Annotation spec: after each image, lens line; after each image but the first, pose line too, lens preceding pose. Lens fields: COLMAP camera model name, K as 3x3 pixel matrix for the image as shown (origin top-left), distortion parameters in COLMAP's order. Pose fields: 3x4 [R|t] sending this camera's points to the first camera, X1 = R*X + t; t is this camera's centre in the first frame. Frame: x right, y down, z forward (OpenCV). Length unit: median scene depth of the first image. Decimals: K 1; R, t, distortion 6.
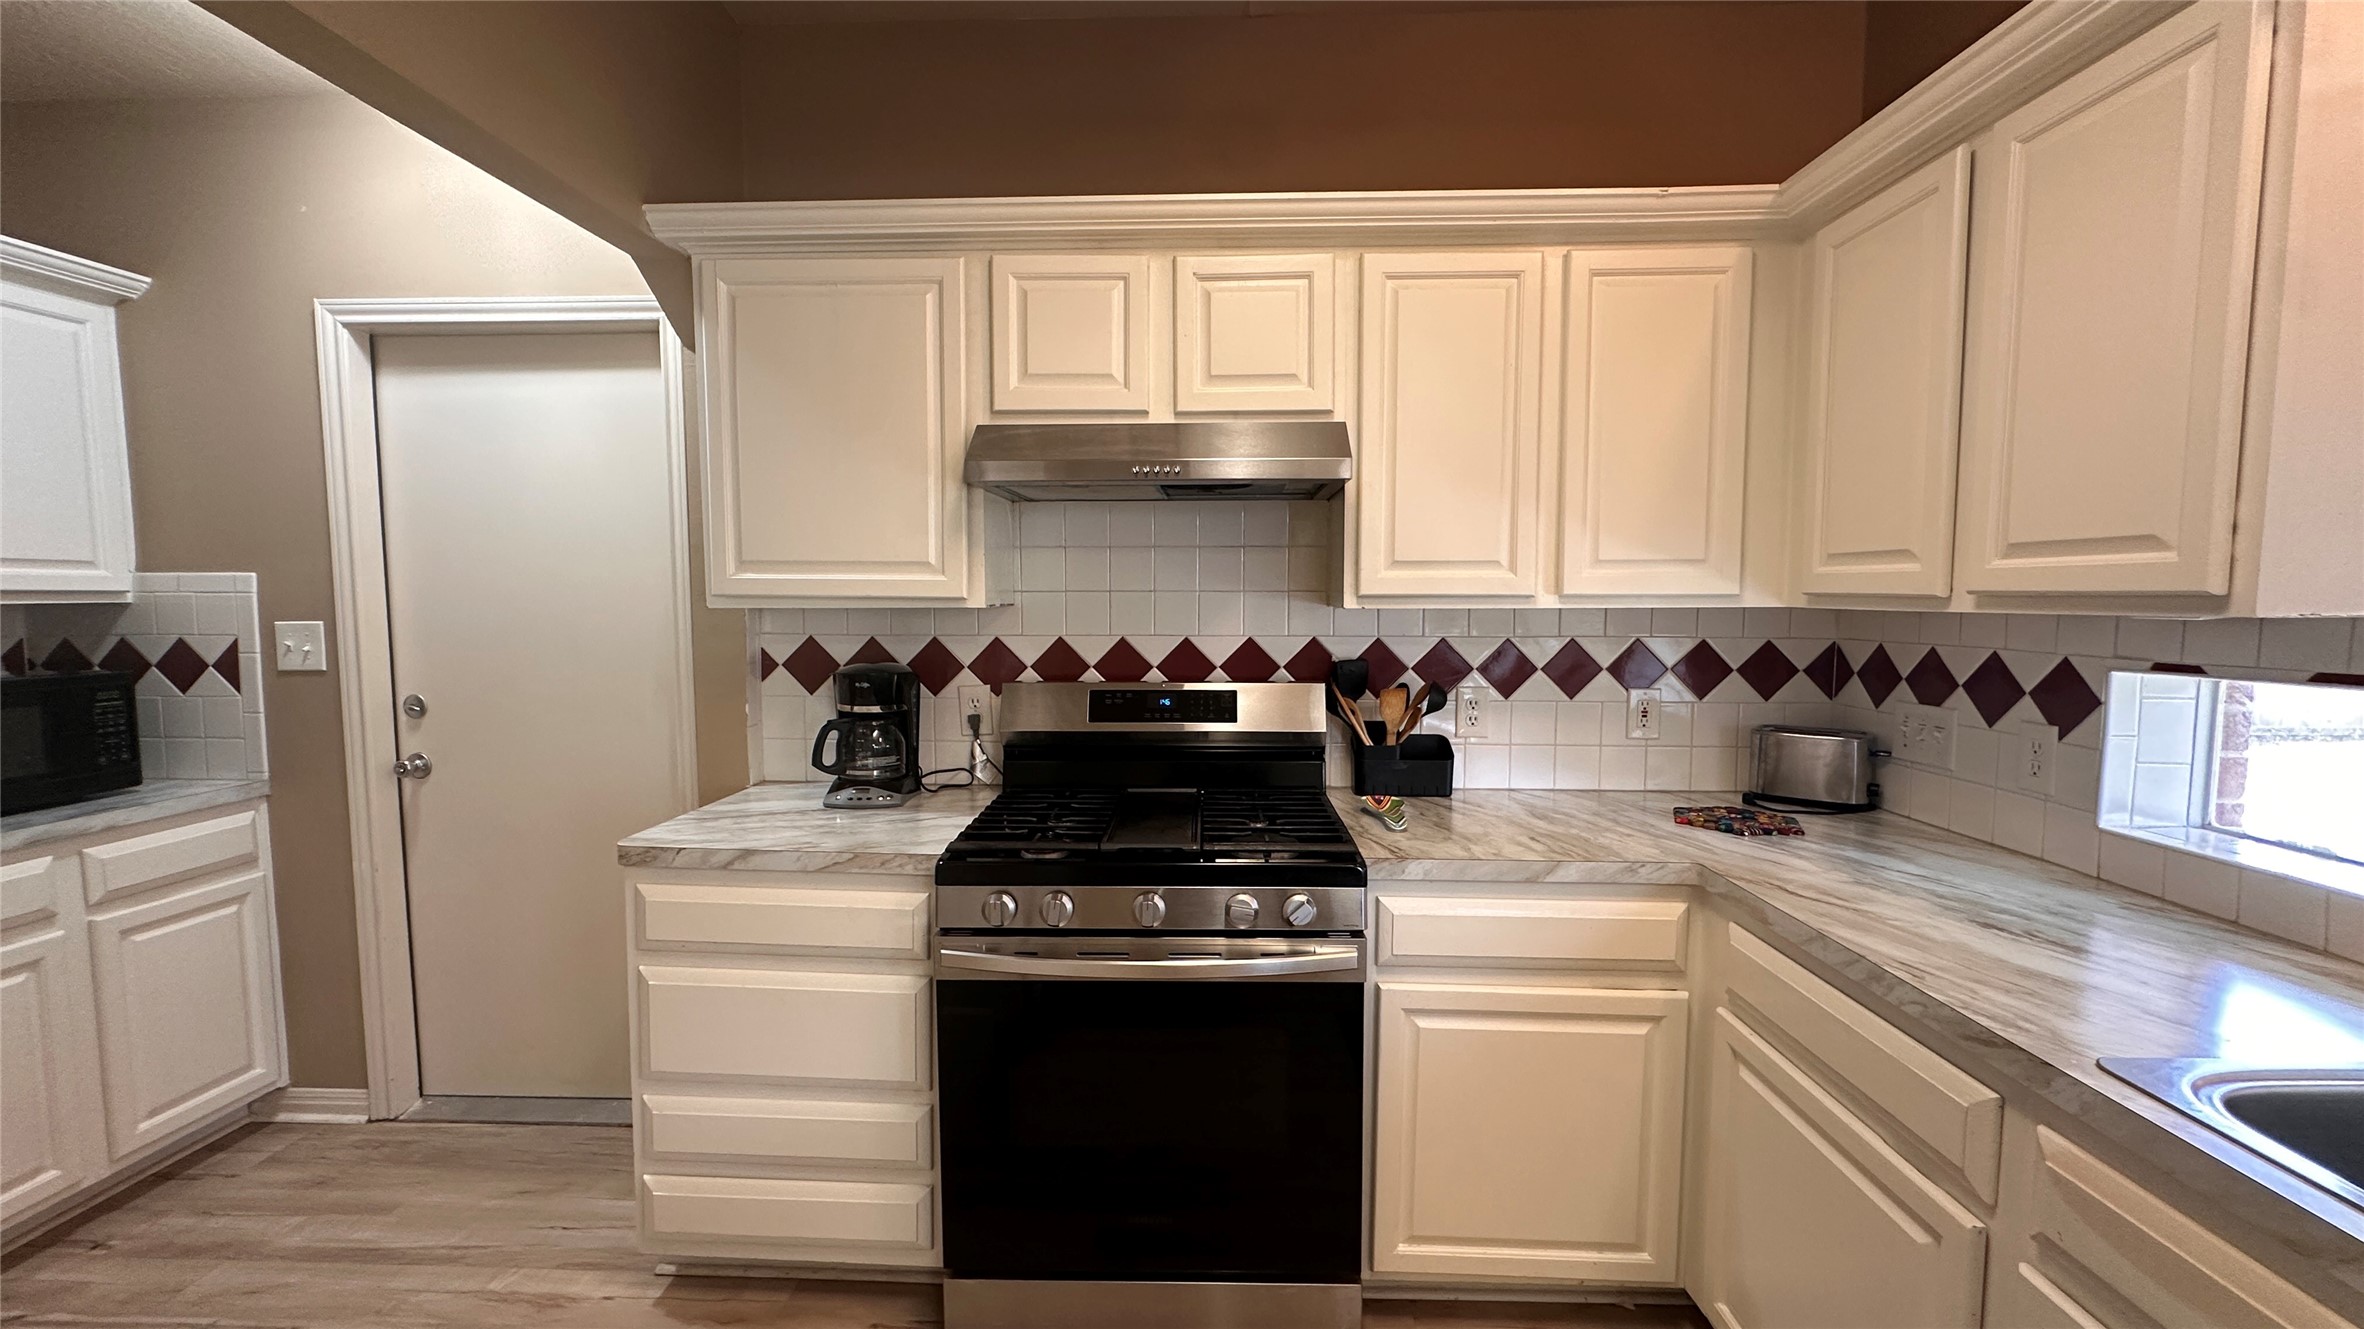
lens RADIAL K [[942.7, 0, 1180.2], [0, 942.7, 665.5], [0, 0, 1]] dist [-0.001496, 0.000114]
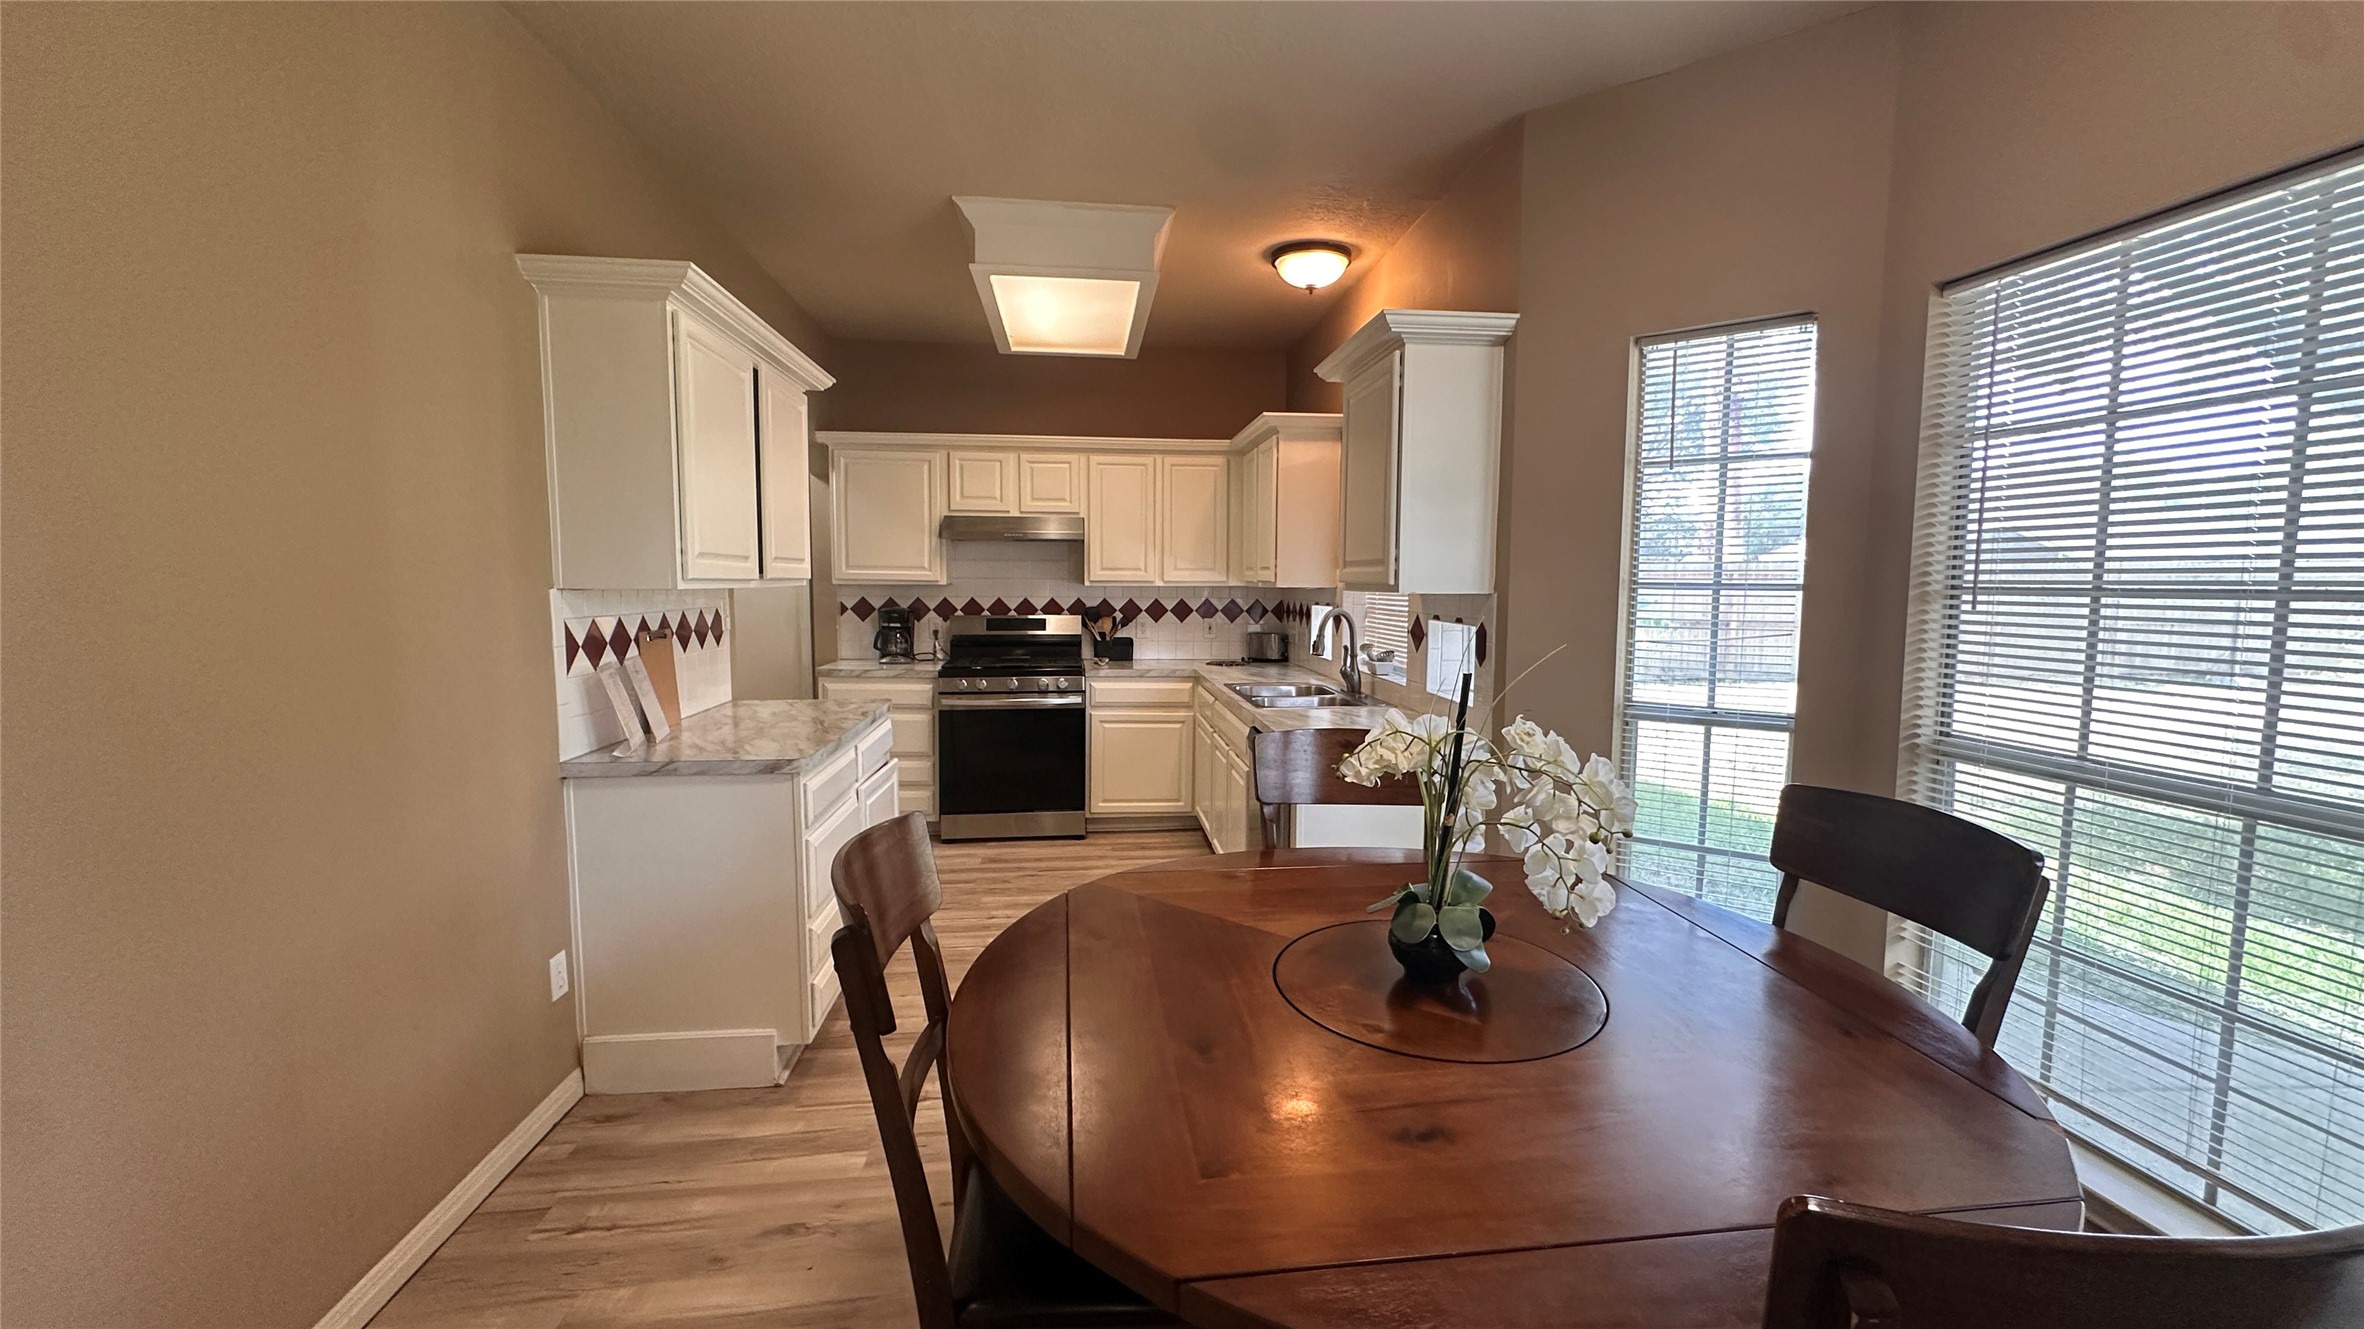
lens RADIAL K [[942.7, 0, 1195.1], [0, 942.7, 664.8], [0, 0, 1]] dist [-0.001496, 0.000114]
pose [[0.985955, -0.007338, 0.166850, 0.031261], [0.004915, 0.999876, 0.014932, 0.115544], [-0.166939, -0.013902, 0.985869, -1.549384]]
